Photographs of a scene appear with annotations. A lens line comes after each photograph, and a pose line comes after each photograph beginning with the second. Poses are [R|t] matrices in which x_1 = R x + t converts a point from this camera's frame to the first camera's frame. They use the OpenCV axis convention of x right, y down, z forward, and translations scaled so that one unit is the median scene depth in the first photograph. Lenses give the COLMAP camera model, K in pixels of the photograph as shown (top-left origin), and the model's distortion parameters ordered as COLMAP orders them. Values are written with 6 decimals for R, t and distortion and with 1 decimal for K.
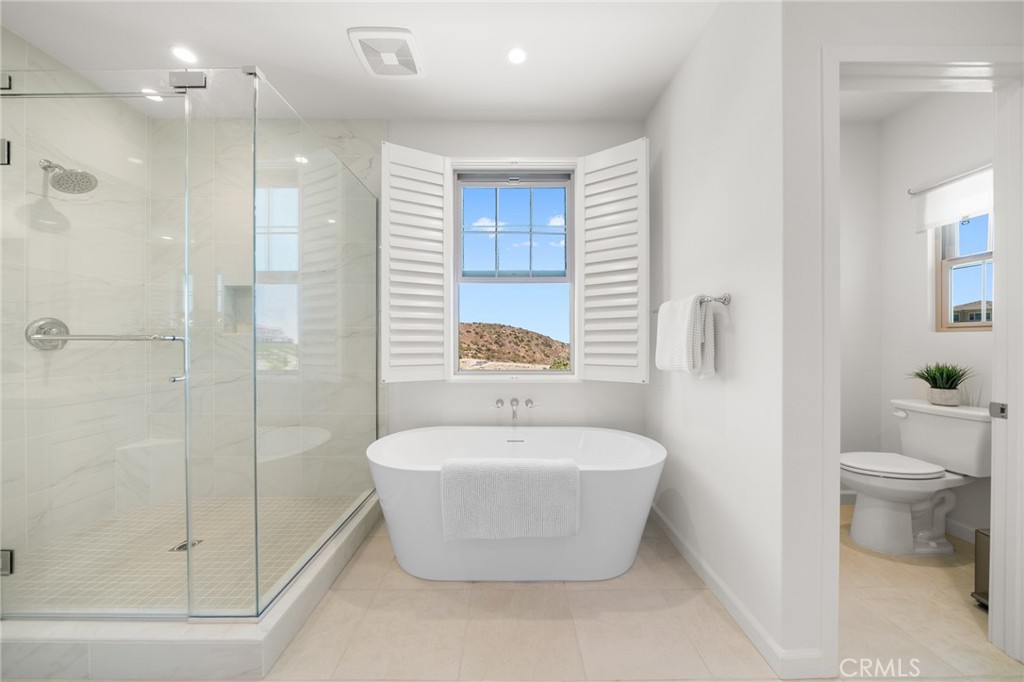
lens RADIAL K [[348.2, 0, 511.1], [0, 348.2, 339.8], [0, 0, 1]] dist [0.001704, 0.000109]
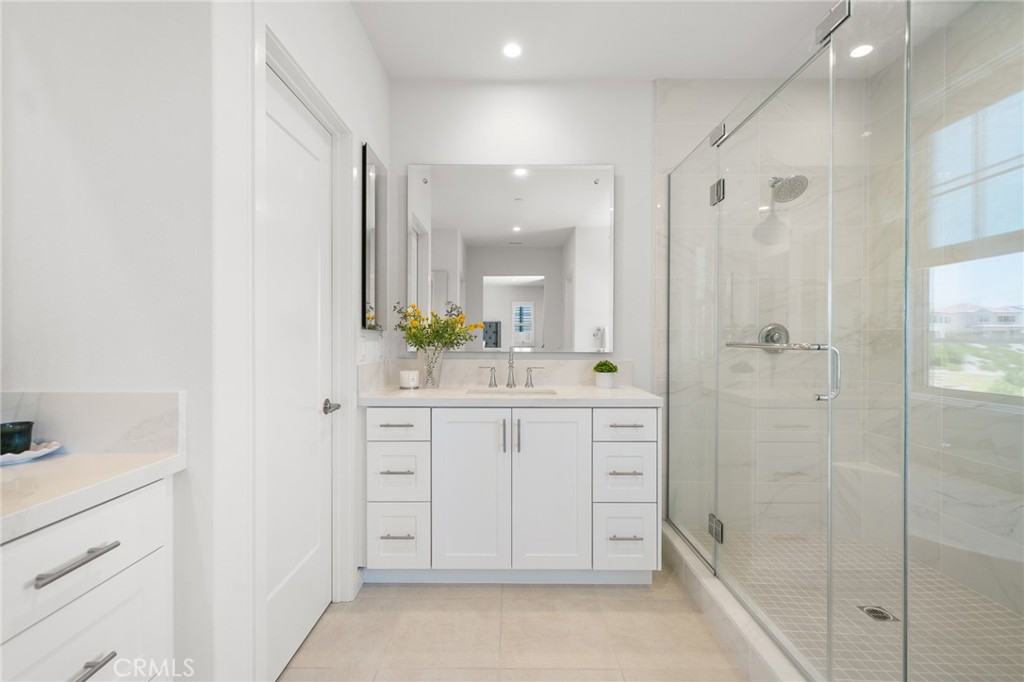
lens RADIAL K [[455.4, 0, 511.7], [0, 455.4, 336.5], [0, 0, 1]] dist [0.001048, 0.000123]
pose [[0.000377, -0.000540, -1.000000, 0.077988], [-0.004070, 0.999992, -0.000541, -0.018741], [0.999992, 0.004070, 0.000375, 0.192650]]
